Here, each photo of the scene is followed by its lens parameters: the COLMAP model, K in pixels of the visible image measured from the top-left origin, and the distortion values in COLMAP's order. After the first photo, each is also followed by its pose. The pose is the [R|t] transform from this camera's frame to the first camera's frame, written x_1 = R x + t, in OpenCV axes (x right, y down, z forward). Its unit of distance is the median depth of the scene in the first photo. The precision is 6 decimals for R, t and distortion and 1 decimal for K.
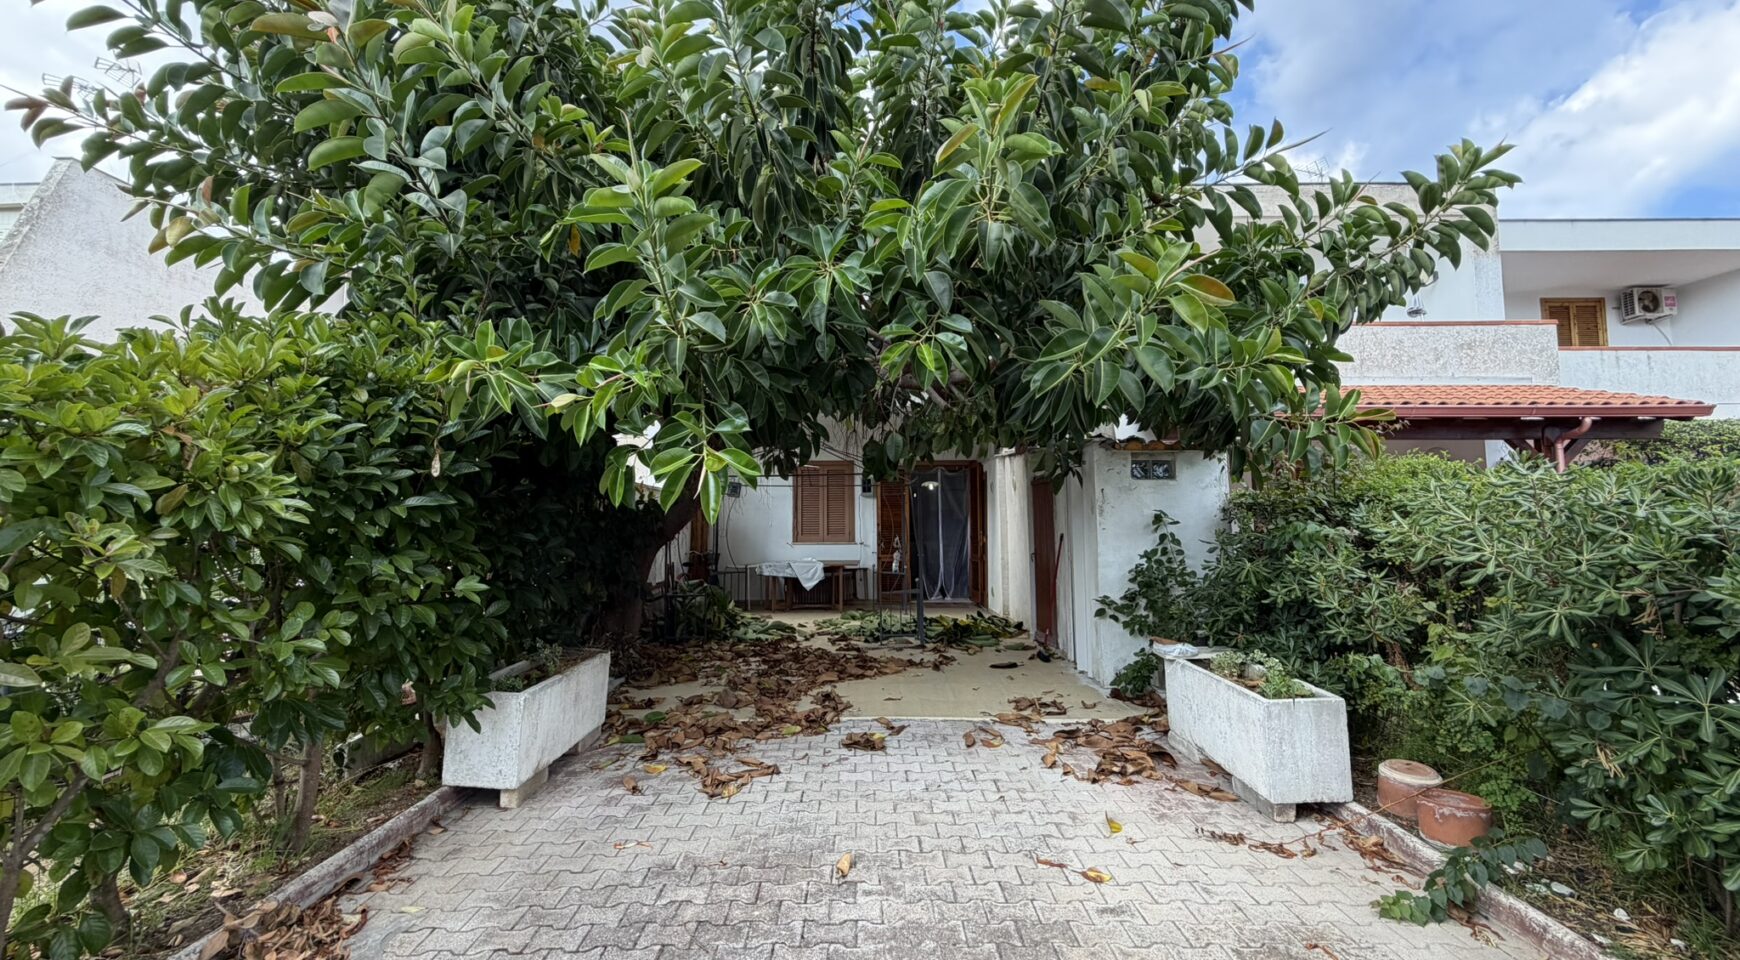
lens RADIAL K [[692.7, 0, 866.3], [0, 692.7, 480.1], [0, 0, 1]] dist [0.001273, 0.000073]
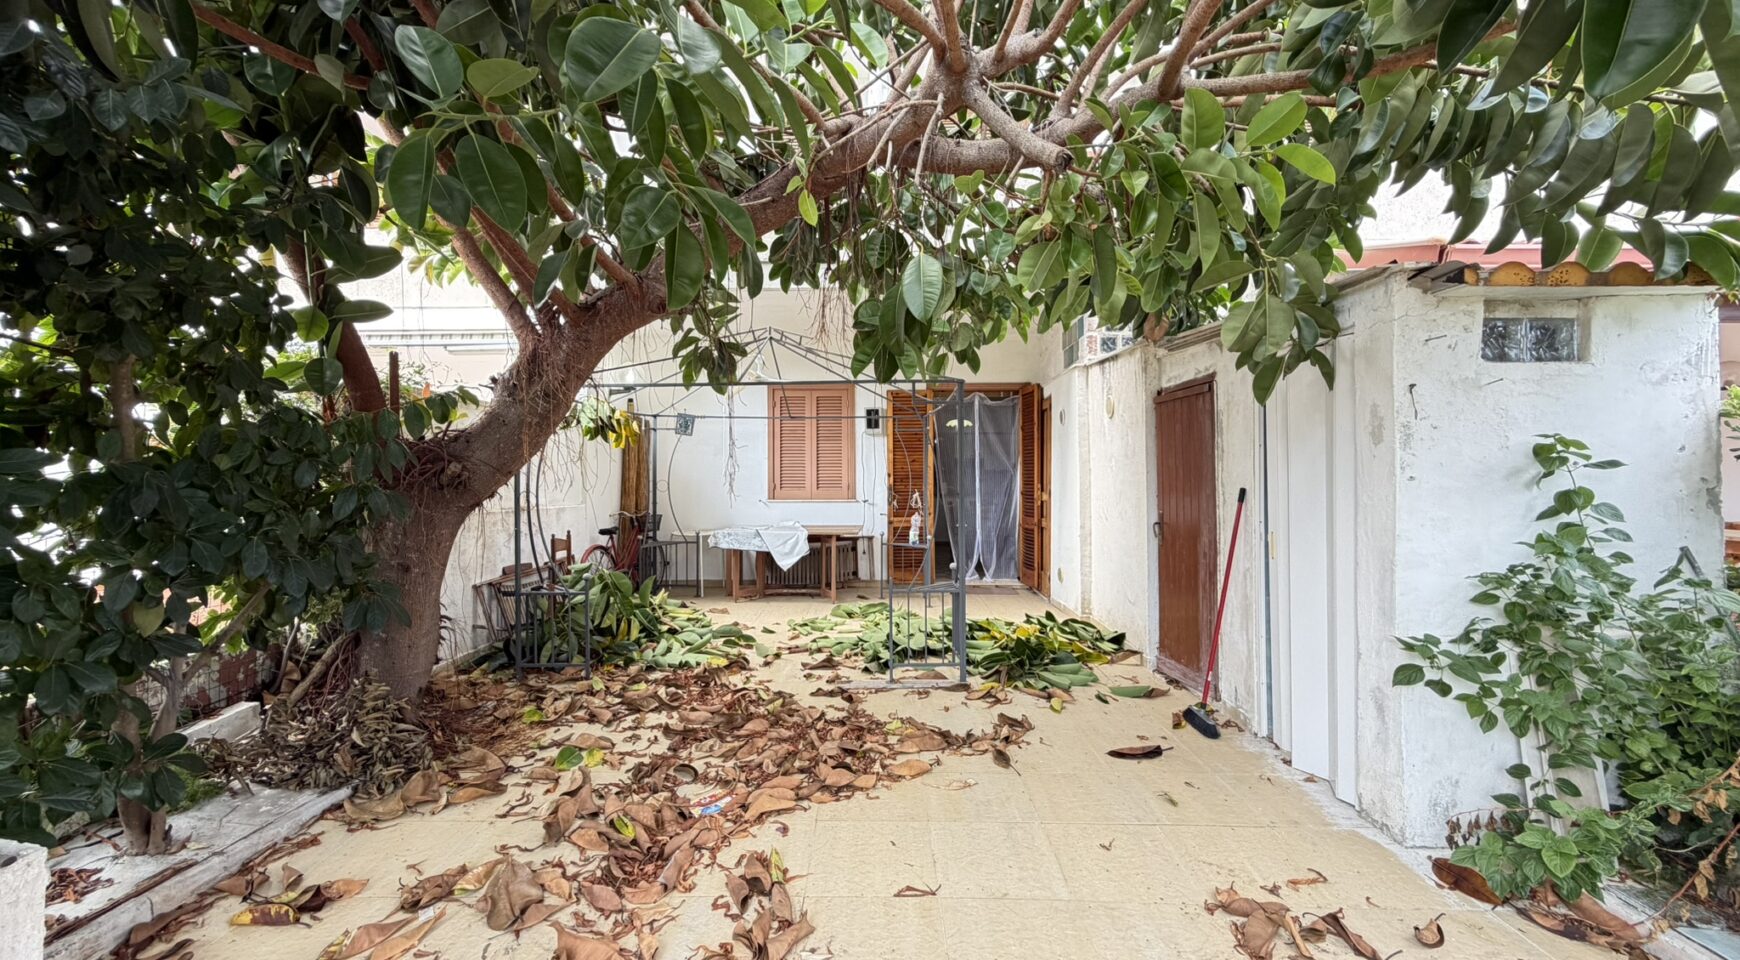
lens RADIAL K [[692.7, 0, 866.3], [0, 692.7, 480.1], [0, 0, 1]] dist [0.001273, 0.000073]
pose [[0.999793, 0.002844, -0.020128, 0.010166], [-0.001504, 0.997801, 0.066269, 0.029291], [0.020273, -0.066225, 0.997599, 0.374705]]
